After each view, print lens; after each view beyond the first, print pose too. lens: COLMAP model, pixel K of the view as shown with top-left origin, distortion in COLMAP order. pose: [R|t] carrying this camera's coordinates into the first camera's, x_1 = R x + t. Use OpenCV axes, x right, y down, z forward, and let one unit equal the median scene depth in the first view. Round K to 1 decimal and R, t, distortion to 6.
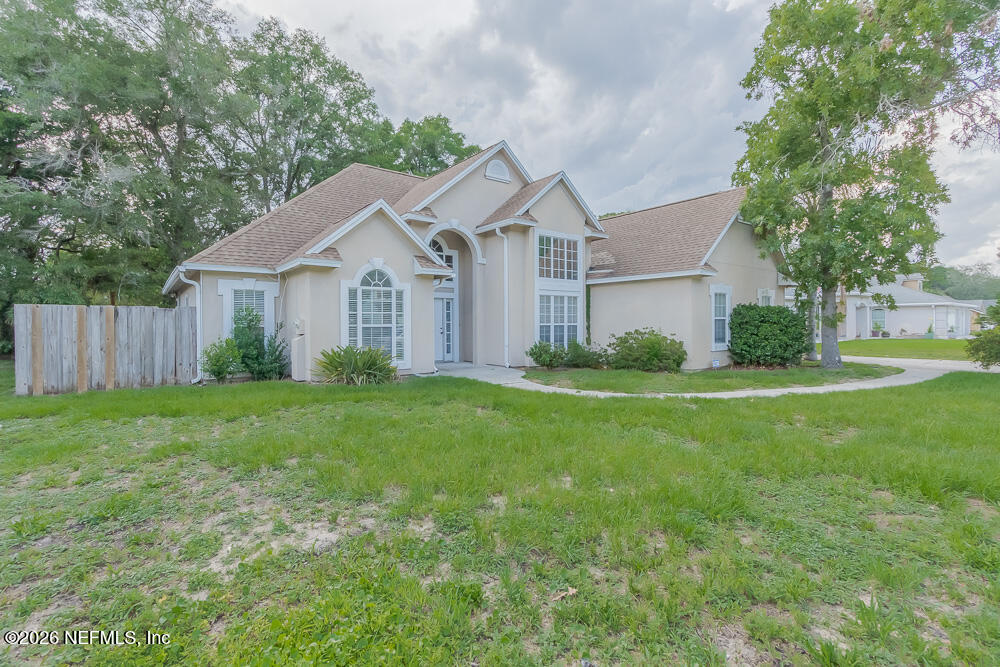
lens RADIAL K [[455.1, 0, 501.2], [0, 455.1, 333.2], [0, 0, 1]] dist [0.011995, 0.000592]
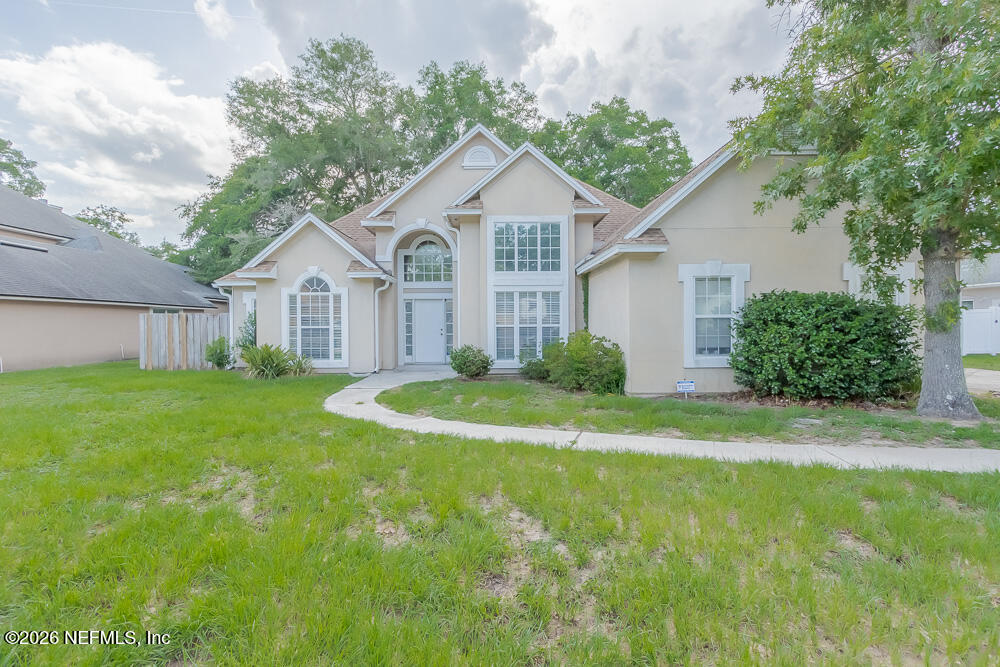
lens RADIAL K [[455.1, 0, 500.3], [0, 455.1, 326.8], [0, 0, 1]] dist [0.011995, 0.000592]
pose [[0.794670, 0.002849, -0.607035, 0.626356], [-0.009484, 0.999925, -0.007723, -0.010592], [0.606968, 0.011895, 0.794638, 0.319841]]
